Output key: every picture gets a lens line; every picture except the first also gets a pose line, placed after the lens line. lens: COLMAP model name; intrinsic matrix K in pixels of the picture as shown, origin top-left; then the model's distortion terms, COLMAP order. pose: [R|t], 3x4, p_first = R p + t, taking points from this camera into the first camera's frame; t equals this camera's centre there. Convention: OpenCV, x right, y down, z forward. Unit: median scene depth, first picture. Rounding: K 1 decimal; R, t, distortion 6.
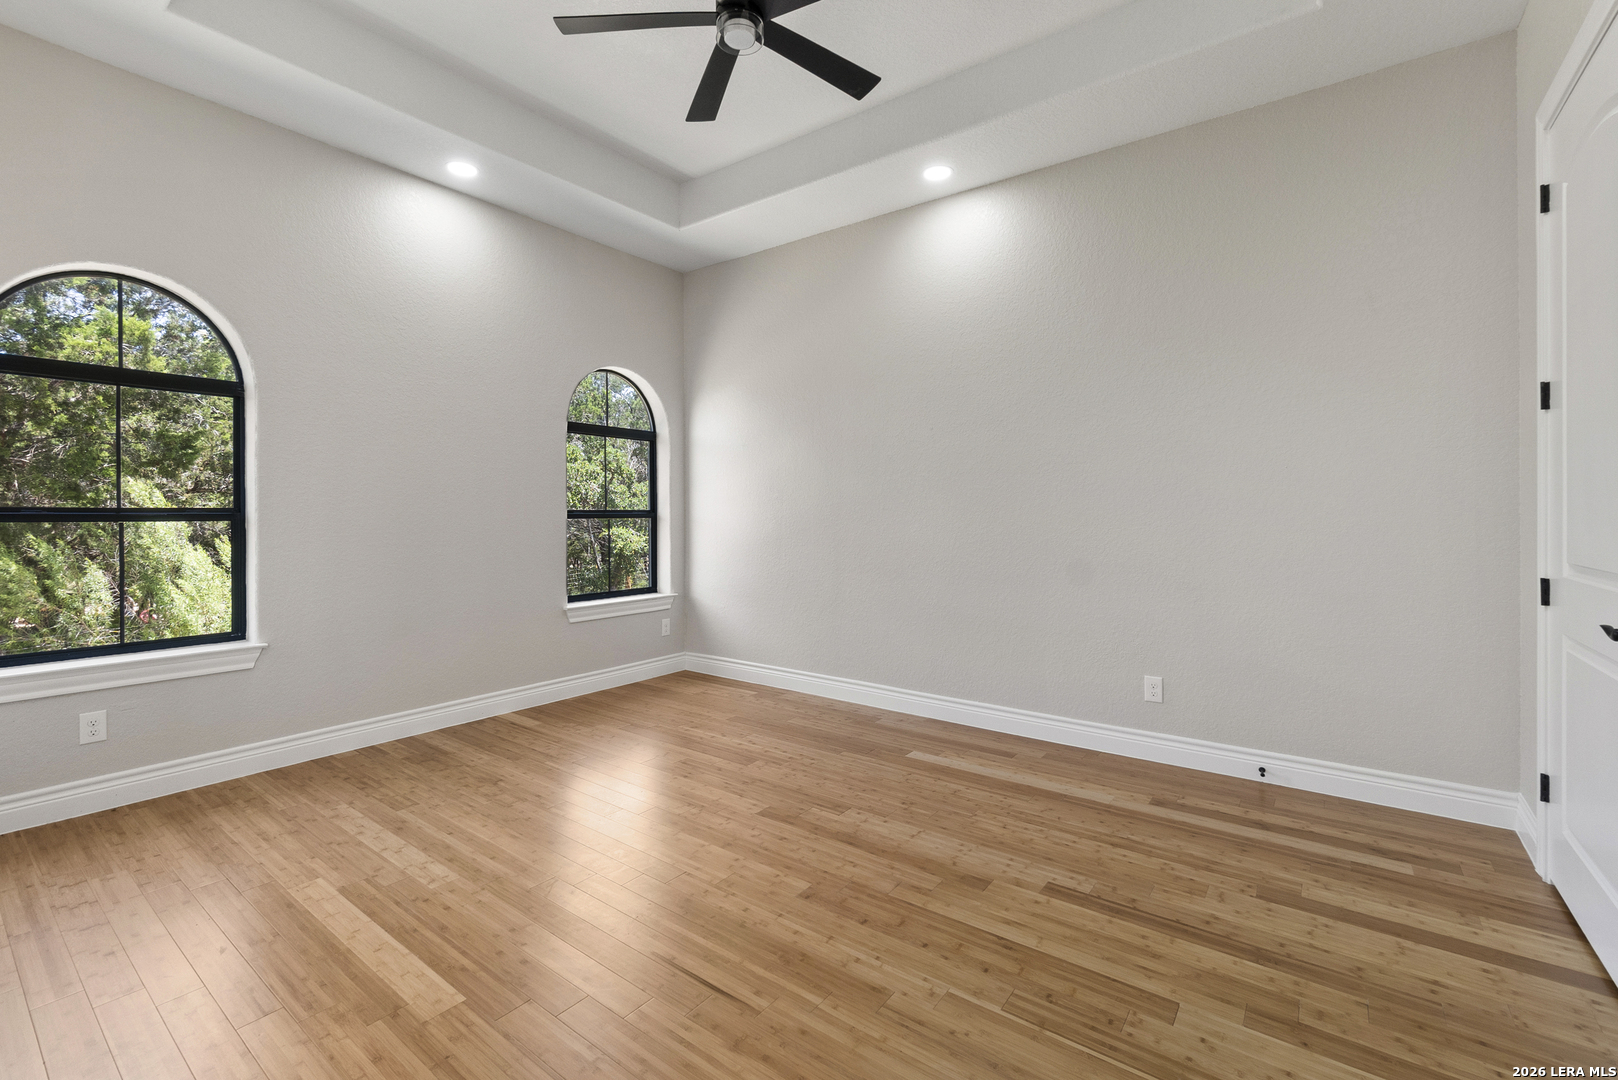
lens RADIAL K [[707.3, 0, 800.8], [0, 707.3, 519.8], [0, 0, 1]] dist [-0.007636, 0.000602]
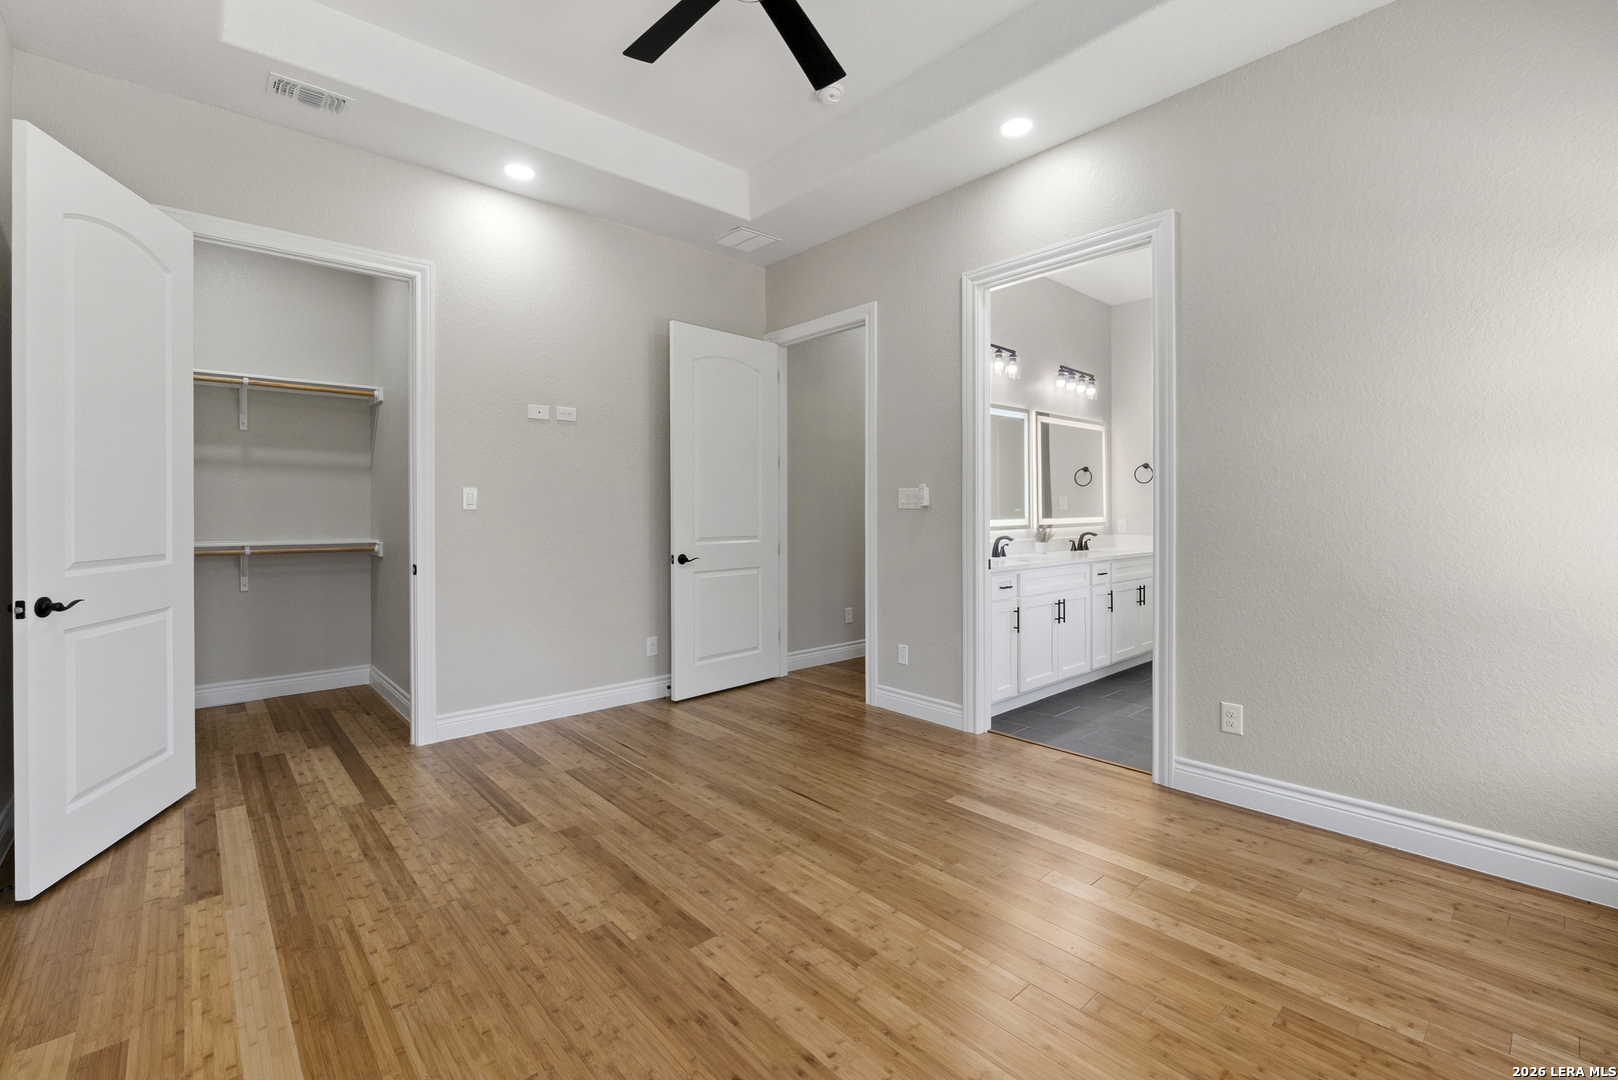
lens RADIAL K [[707.3, 0, 800.8], [0, 707.3, 519.8], [0, 0, 1]] dist [-0.007636, 0.000602]
pose [[-0.980828, 0.002138, 0.194866, -0.325068], [0.006126, 0.999784, 0.019863, -0.021477], [-0.194781, 0.020676, -0.980629, 1.893675]]
